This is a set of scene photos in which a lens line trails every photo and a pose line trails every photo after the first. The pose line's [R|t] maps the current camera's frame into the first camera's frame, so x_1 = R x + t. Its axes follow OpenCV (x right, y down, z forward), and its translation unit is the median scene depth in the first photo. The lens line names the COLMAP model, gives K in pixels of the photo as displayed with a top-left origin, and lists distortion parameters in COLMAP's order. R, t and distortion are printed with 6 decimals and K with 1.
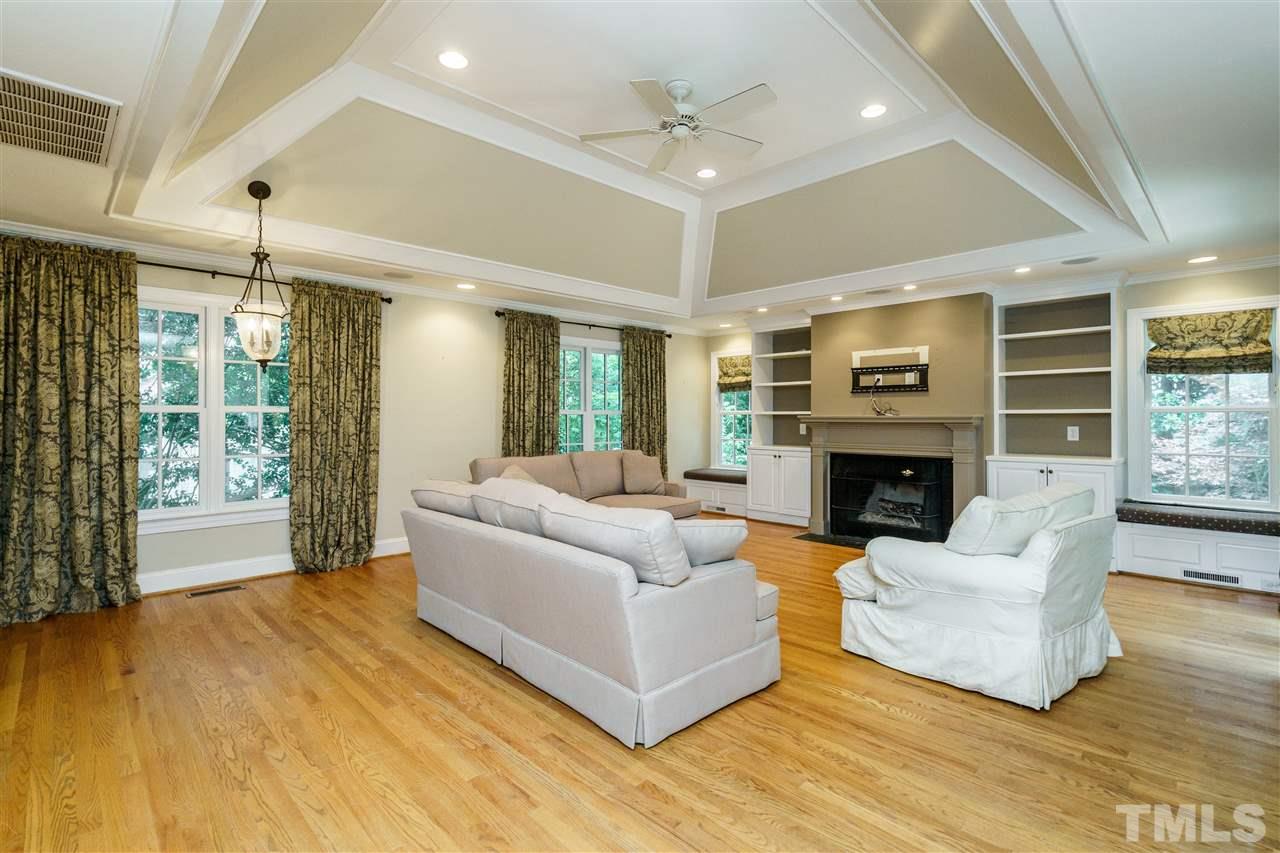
lens RADIAL K [[587.7, 0, 636.2], [0, 587.7, 418.2], [0, 0, 1]] dist [0.015860, 0.000421]
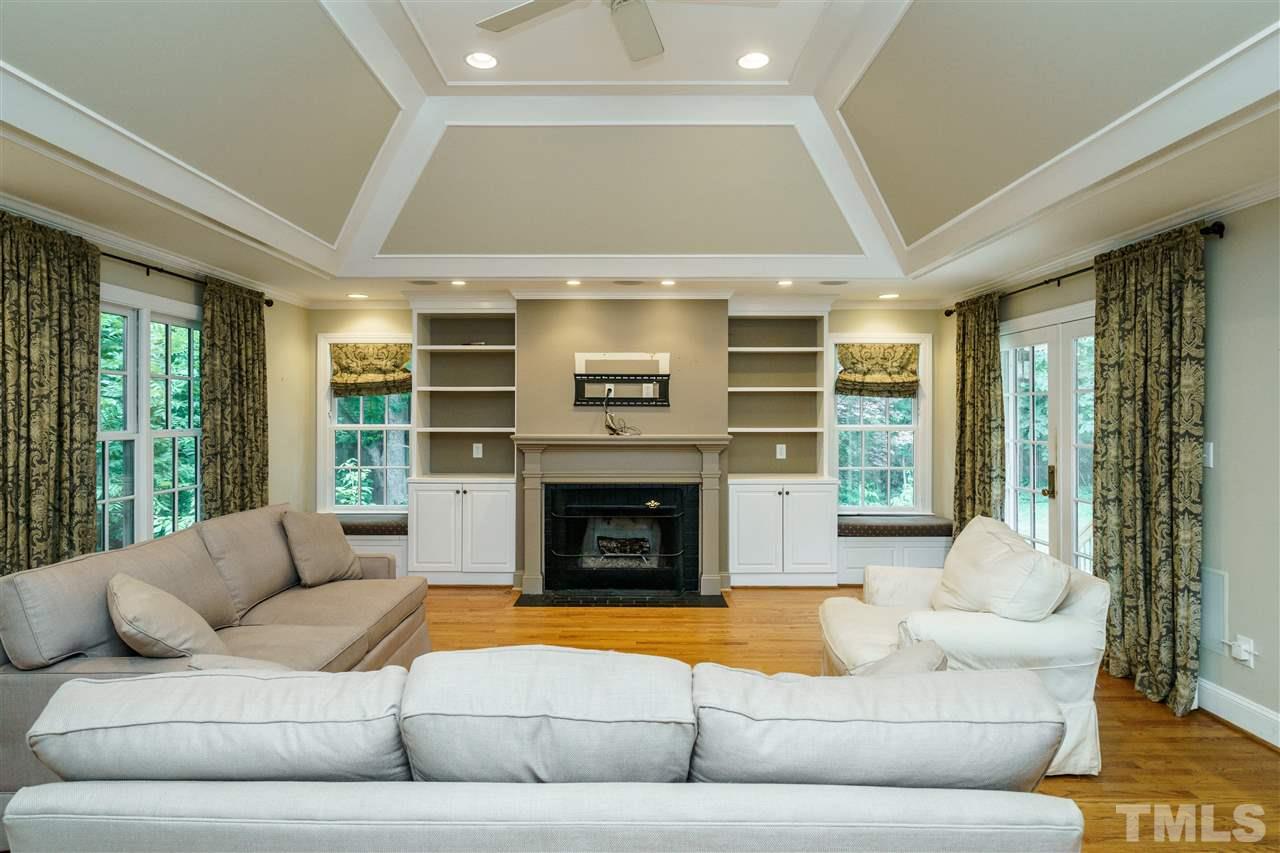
lens RADIAL K [[713.8, 0, 639.9], [0, 713.8, 422.5], [0, 0, 1]] dist [0.000085, 0.003033]
pose [[0.710374, -0.006540, 0.703794, -0.245812], [0.001376, 0.999968, 0.007904, -0.028976], [-0.703823, -0.004646, 0.710360, 0.278461]]
